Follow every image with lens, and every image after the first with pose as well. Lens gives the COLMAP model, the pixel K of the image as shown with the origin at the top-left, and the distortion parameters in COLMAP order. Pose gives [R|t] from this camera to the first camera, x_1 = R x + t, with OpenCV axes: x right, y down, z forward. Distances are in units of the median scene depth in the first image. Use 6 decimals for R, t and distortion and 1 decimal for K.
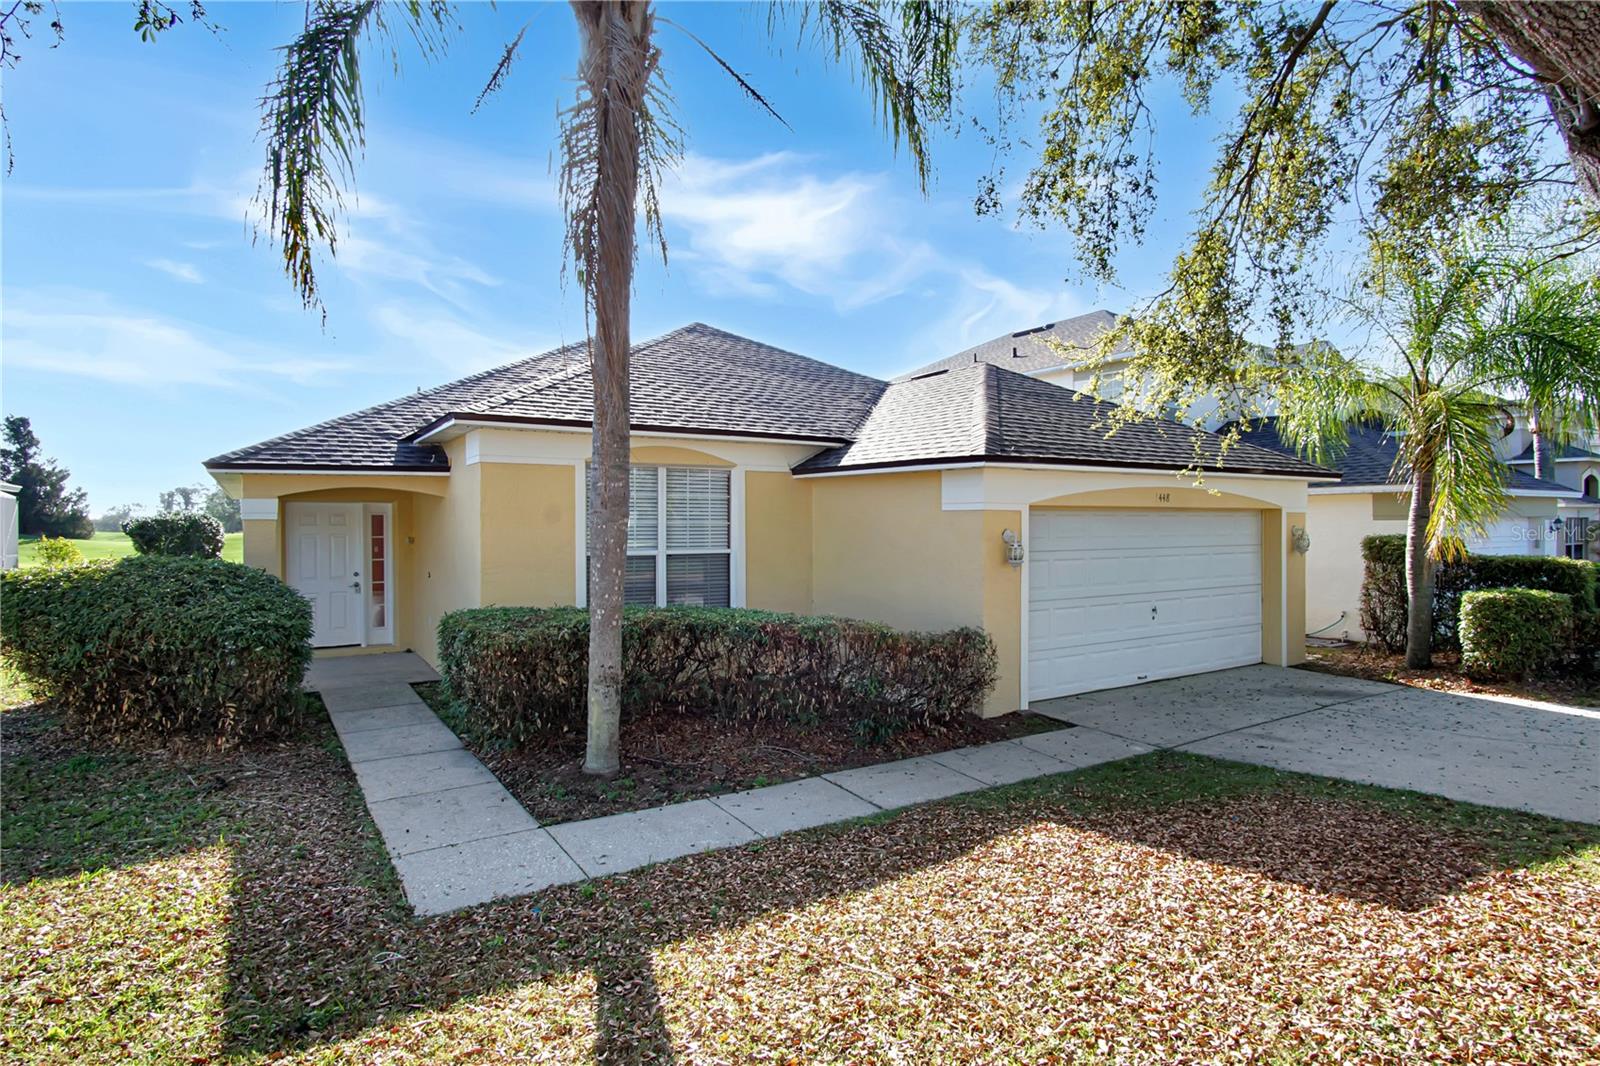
lens RADIAL K [[857.9, 0, 808.5], [0, 857.9, 530.7], [0, 0, 1]] dist [-0.004922, -0.001956]
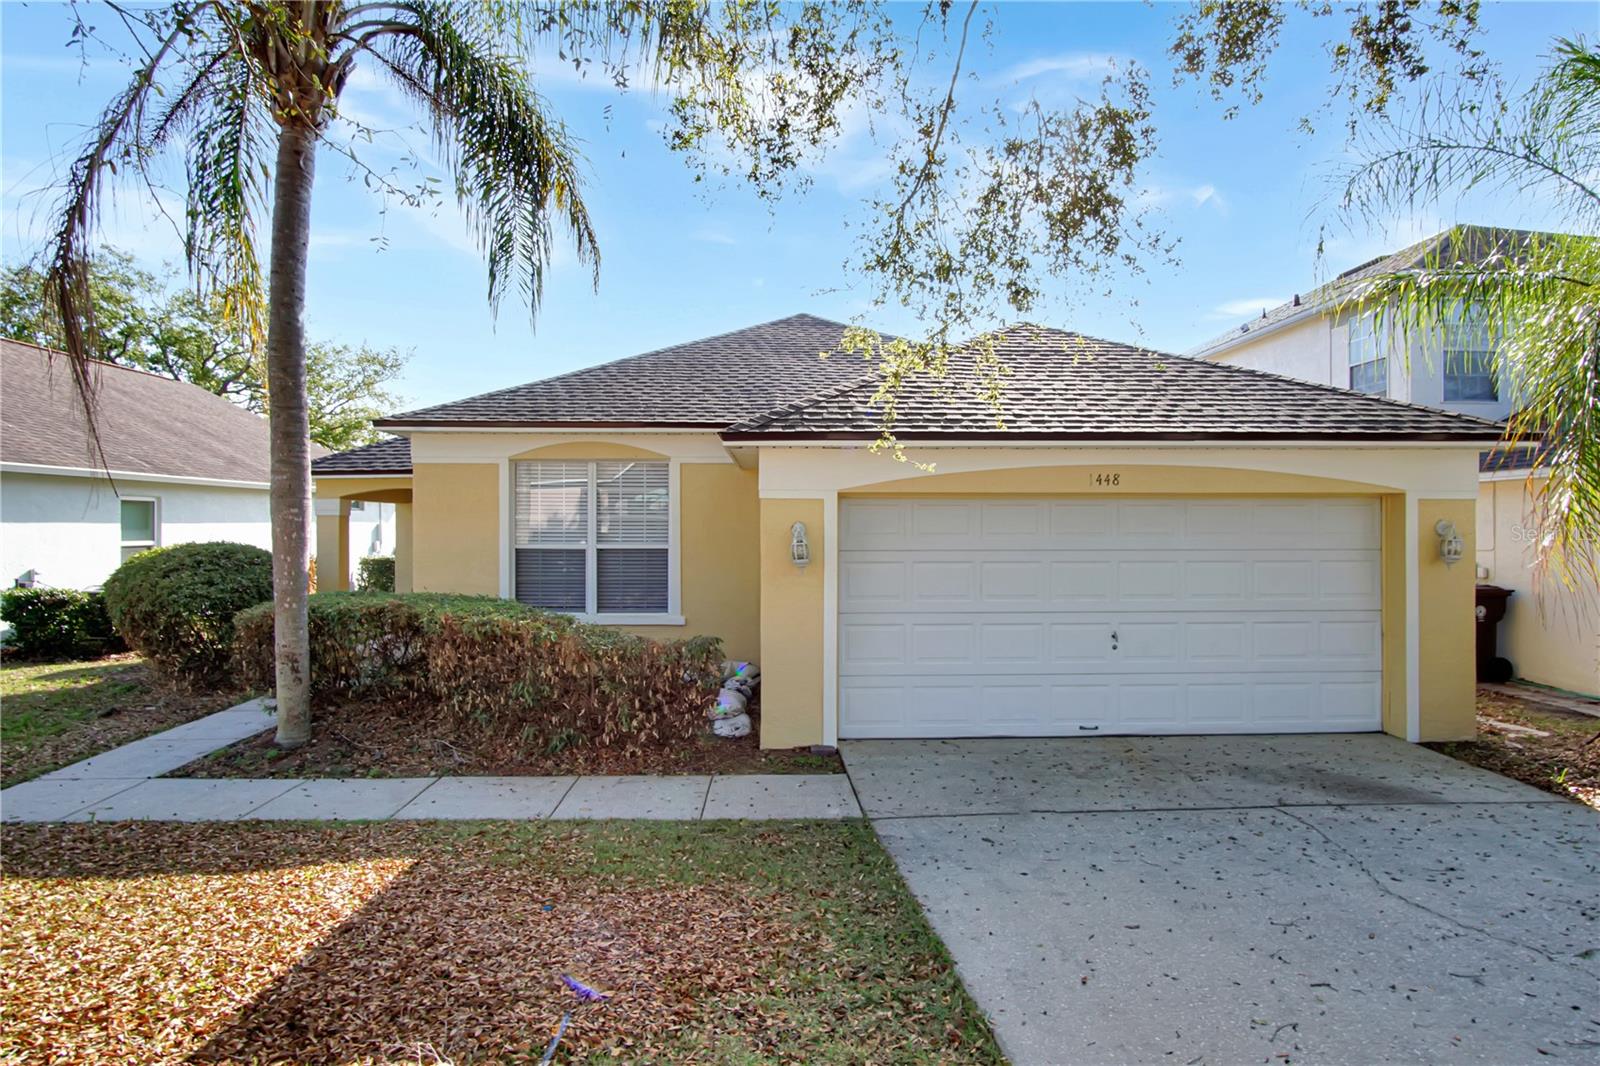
lens RADIAL K [[857.9, 0, 799.1], [0, 857.9, 529.1], [0, 0, 1]] dist [-0.004922, -0.001956]
pose [[0.856258, 0.003472, -0.516537, 0.759475], [-0.004028, 0.999992, 0.000044, 0.005091], [0.516533, 0.002043, 0.856265, 0.342110]]
